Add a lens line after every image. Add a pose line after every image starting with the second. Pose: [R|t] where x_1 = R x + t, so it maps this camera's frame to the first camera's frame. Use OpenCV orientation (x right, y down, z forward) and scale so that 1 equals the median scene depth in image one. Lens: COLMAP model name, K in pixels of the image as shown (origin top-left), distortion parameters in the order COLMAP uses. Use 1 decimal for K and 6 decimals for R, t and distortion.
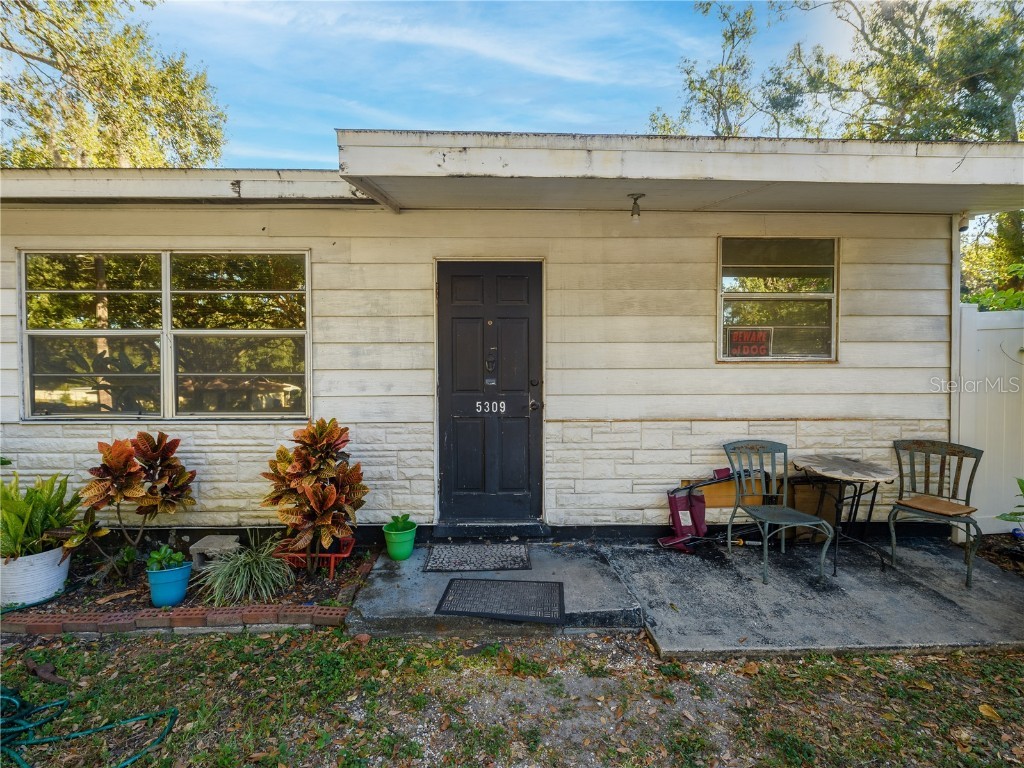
lens RADIAL K [[459.9, 0, 512.0], [0, 459.9, 384.0], [0, 0, 1]] dist [-0.010784, -0.000390]
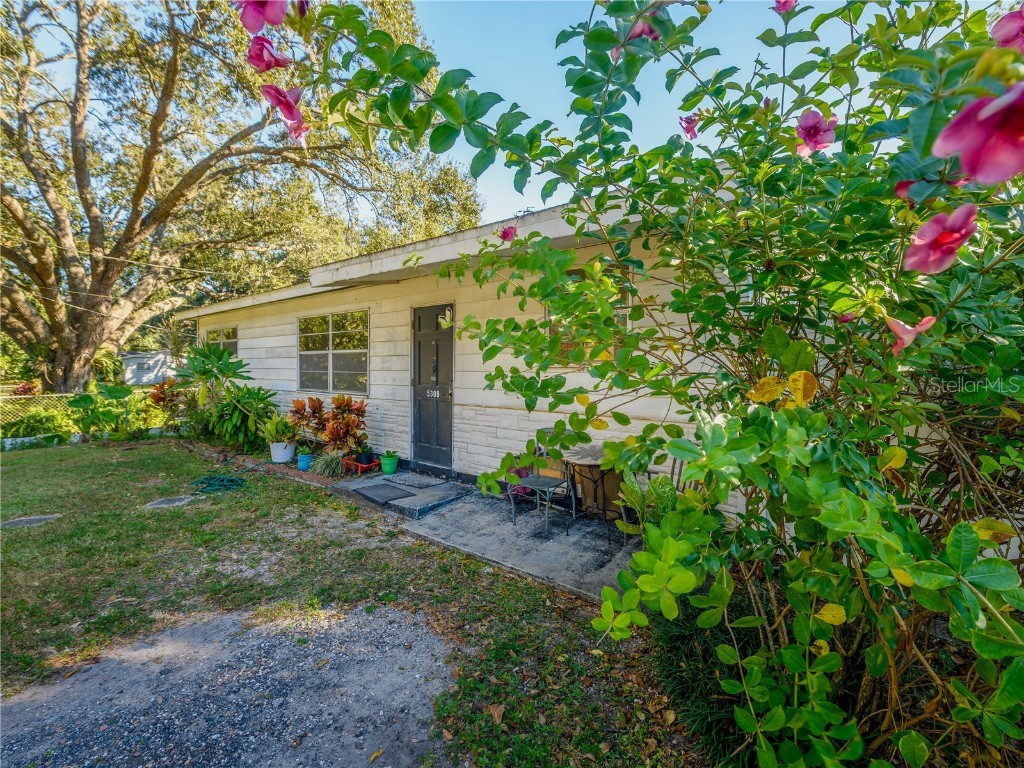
lens RADIAL K [[459.9, 0, 512.0], [0, 459.9, 384.0], [0, 0, 1]] dist [-0.010784, -0.000390]
pose [[0.762045, 0.029014, -0.646874, 1.260901], [-0.029290, 0.999518, 0.010326, -0.010739], [0.646861, 0.011078, 0.762527, -0.076563]]
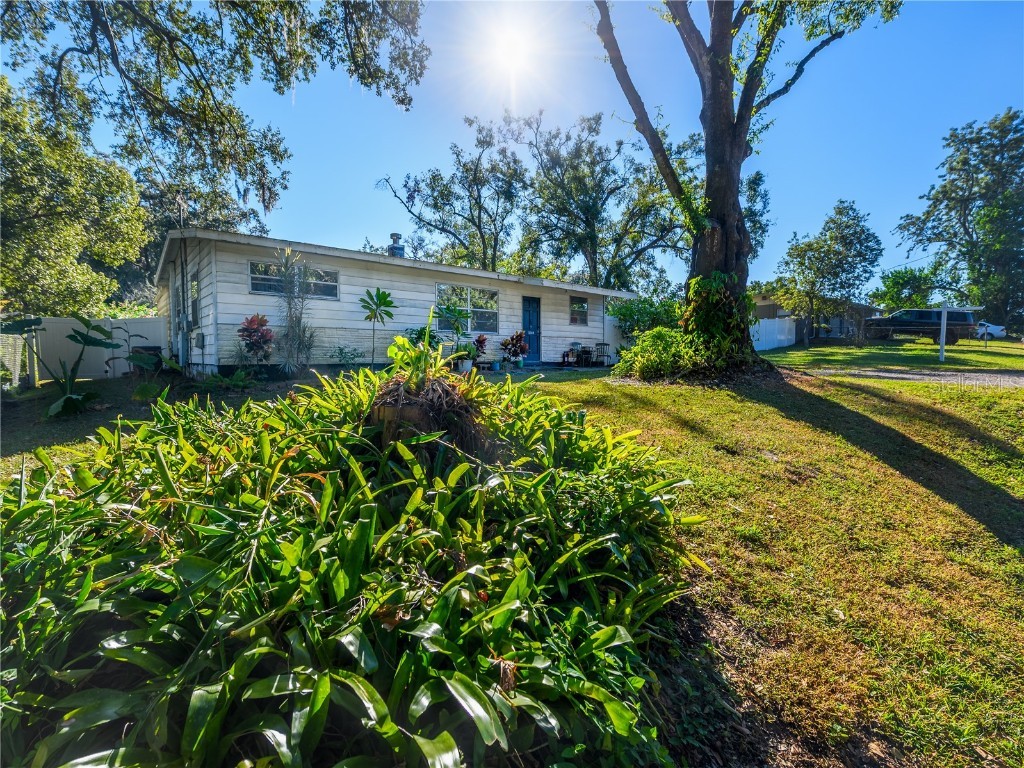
lens RADIAL K [[459.9, 0, 512.0], [0, 459.9, 384.0], [0, 0, 1]] dist [-0.010784, -0.000390]
pose [[0.761163, -0.036133, 0.647553, -2.851733], [0.008857, 0.998933, 0.045329, 0.320459], [-0.648500, -0.028768, 0.760671, -2.010909]]
